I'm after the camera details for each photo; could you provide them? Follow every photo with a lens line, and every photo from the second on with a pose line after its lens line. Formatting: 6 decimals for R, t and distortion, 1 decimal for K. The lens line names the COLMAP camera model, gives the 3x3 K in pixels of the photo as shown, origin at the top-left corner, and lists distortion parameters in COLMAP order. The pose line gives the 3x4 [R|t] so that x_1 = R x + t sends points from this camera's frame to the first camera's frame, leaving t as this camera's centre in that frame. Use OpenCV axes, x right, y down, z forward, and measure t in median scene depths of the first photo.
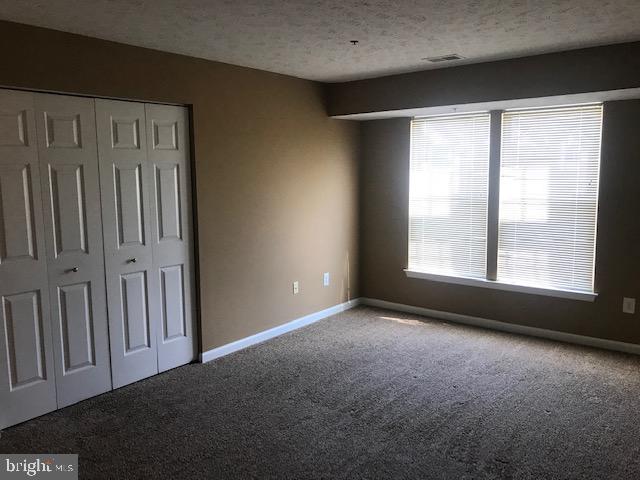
lens RADIAL K [[529.2, 0, 320.0], [0, 529.2, 240.0], [0, 0, 1]] dist [-0.050225, -0.005904]
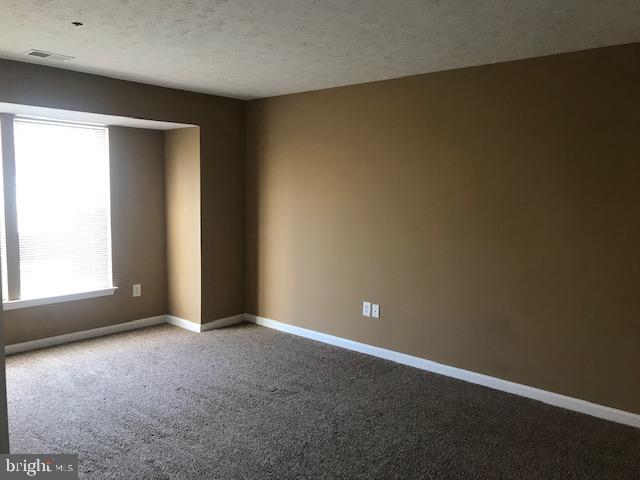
lens RADIAL K [[529.2, 0, 320.0], [0, 529.2, 240.0], [0, 0, 1]] dist [-0.050225, -0.005904]
pose [[0.001785, -0.077179, 0.997016, -0.668843], [0.107502, 0.991254, 0.076541, -0.044628], [-0.994203, 0.107045, 0.010066, 0.537748]]
